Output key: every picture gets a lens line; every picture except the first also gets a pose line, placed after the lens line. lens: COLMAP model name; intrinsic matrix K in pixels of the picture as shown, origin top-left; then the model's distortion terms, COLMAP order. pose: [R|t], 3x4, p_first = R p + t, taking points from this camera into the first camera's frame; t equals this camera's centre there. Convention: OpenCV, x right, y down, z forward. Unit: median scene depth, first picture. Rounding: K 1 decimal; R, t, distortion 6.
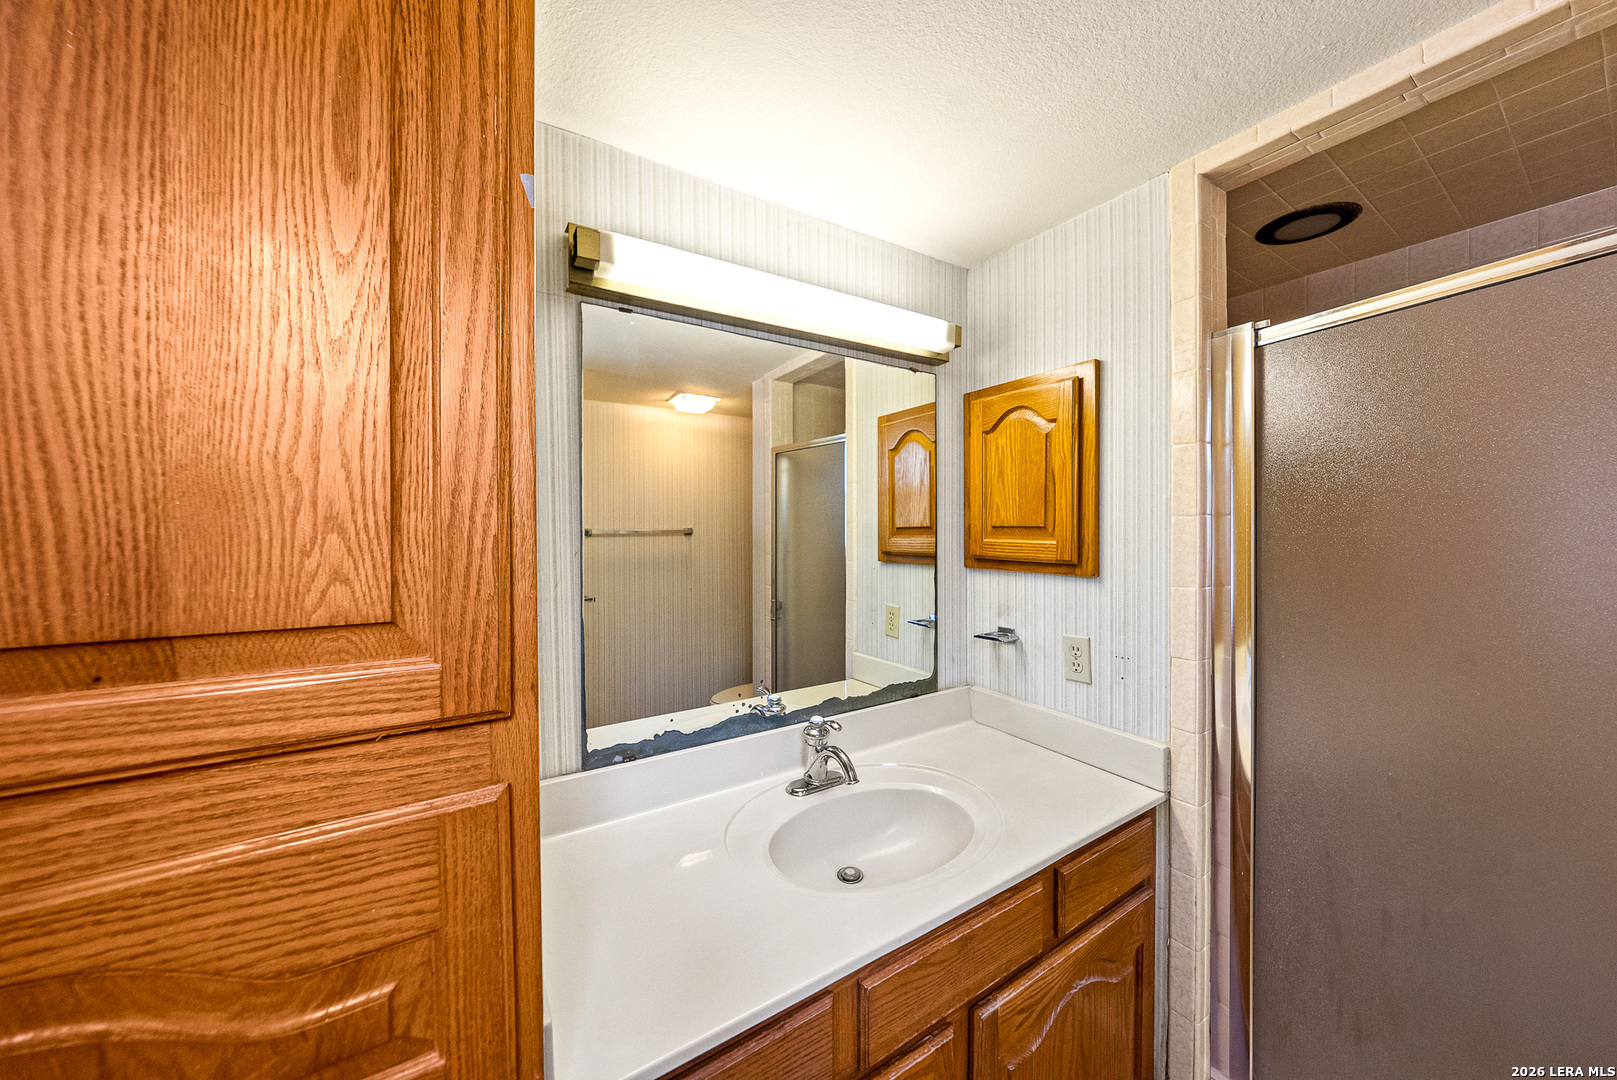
lens RADIAL K [[564.3, 0, 808.0], [0, 564.3, 528.4], [0, 0, 1]] dist [-0.005021, 0.000371]
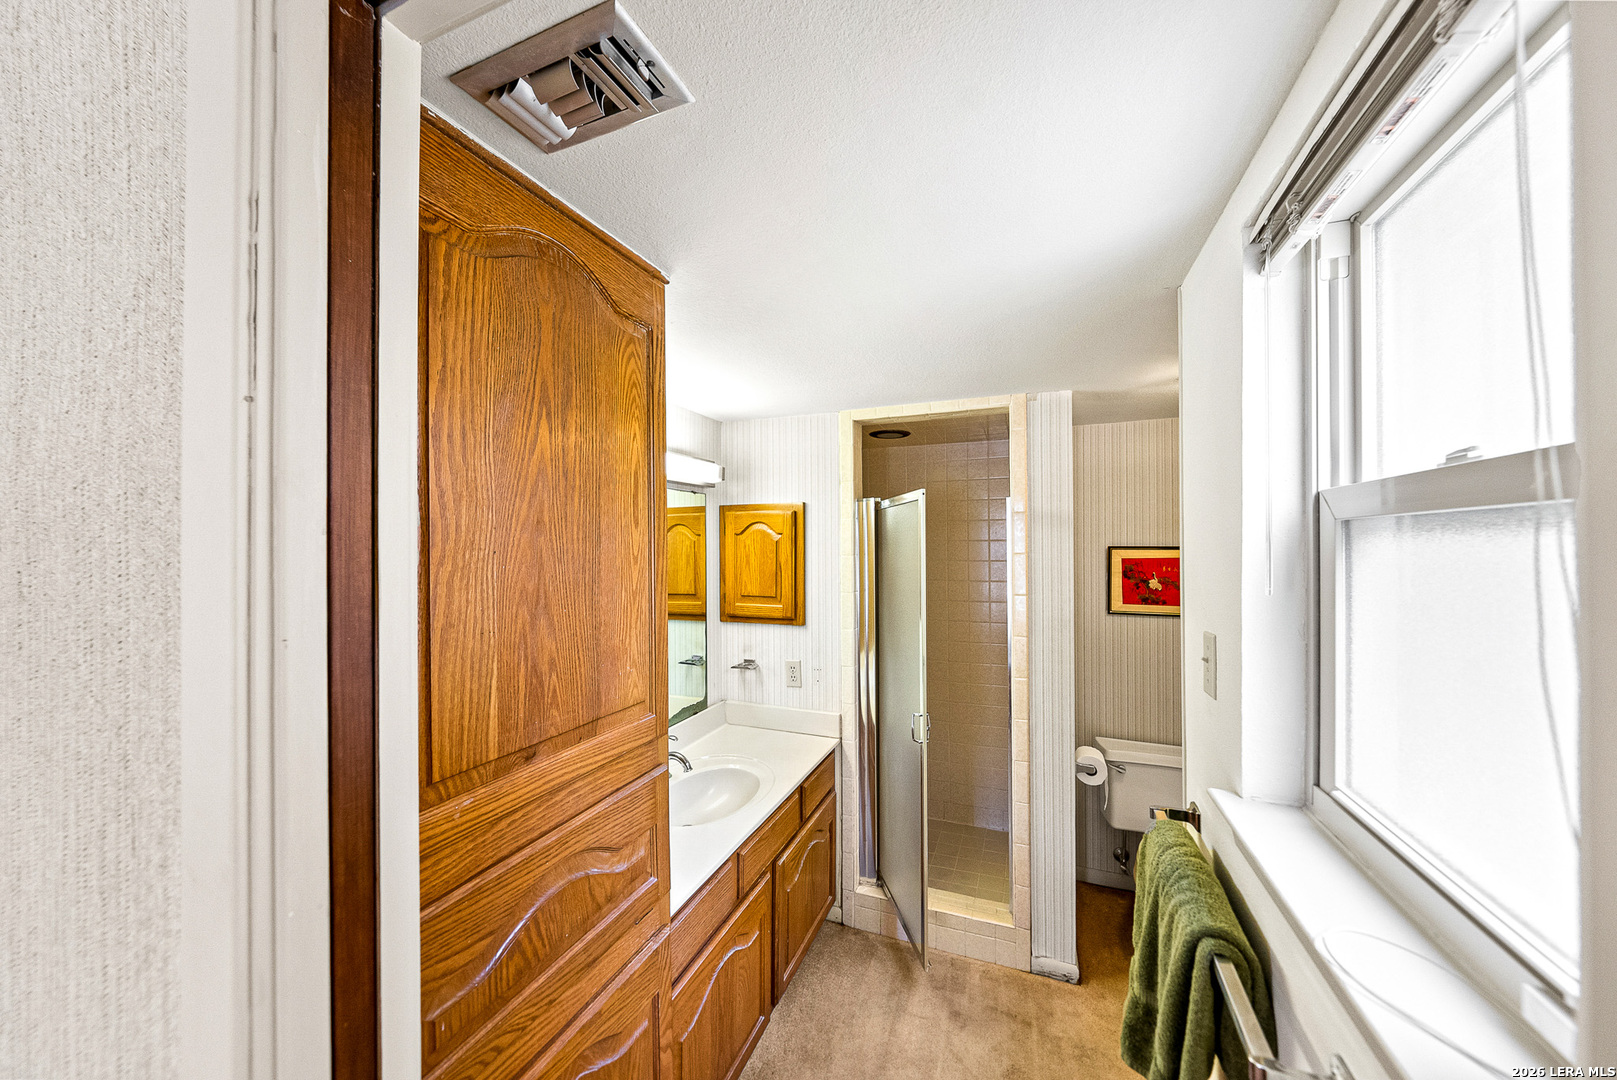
lens RADIAL K [[564.3, 0, 821.5], [0, 564.3, 540.9], [0, 0, 1]] dist [-0.005021, 0.000371]
pose [[0.803512, 0.004576, 0.595272, -0.468026], [0.004761, 0.999889, -0.014113, -0.144723], [-0.595270, 0.014174, 0.803401, -0.427229]]
